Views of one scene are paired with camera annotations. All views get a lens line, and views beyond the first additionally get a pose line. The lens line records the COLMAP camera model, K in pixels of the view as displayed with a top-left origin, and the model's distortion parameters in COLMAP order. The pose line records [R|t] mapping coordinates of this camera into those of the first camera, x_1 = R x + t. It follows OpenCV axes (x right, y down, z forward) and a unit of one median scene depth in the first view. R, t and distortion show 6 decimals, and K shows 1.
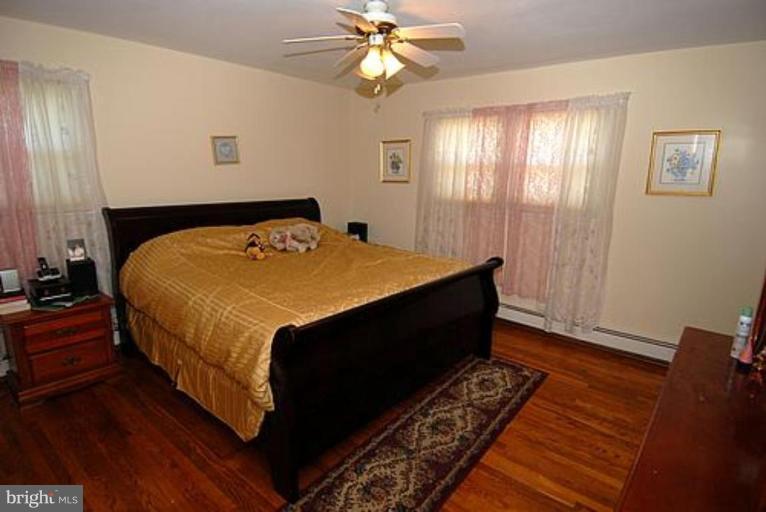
lens RADIAL K [[422.6, 0, 385.2], [0, 422.6, 270.0], [0, 0, 1]] dist [0.000468, 0.000192]
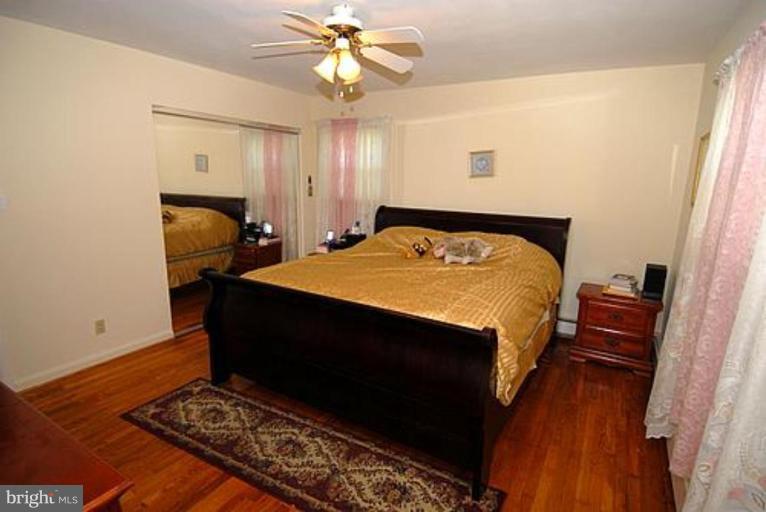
lens RADIAL K [[399.9, 0, 383.0], [0, 399.9, 256.0], [0, 0, 1]] dist [0.048154, -0.053775]
pose [[0.157025, 0.198292, -0.967483, 0.926759], [-0.253640, 0.954874, 0.154541, -0.226688], [0.954468, 0.221126, 0.200234, 0.888474]]
